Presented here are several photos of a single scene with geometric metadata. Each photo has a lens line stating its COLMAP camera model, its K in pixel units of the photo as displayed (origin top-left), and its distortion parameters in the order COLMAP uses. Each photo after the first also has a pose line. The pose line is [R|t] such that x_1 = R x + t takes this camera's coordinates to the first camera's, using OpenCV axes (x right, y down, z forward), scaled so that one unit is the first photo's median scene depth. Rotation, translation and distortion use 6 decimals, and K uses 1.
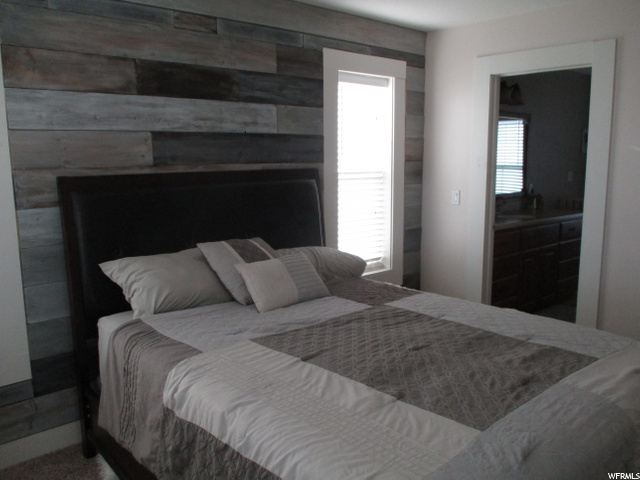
lens RADIAL K [[531.0, 0, 325.8], [0, 531.0, 230.6], [0, 0, 1]] dist [-0.035812, 0.016521]
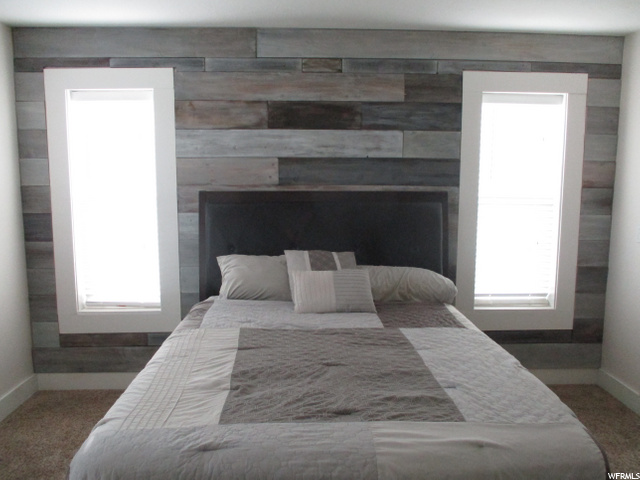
lens RADIAL K [[531.0, 0, 325.8], [0, 531.0, 230.6], [0, 0, 1]] dist [-0.035812, 0.016521]
pose [[0.777038, 0.080100, -0.624336, 0.551353], [-0.100720, 0.994912, 0.002289, -0.030447], [0.621343, 0.061104, 0.781152, 0.103955]]
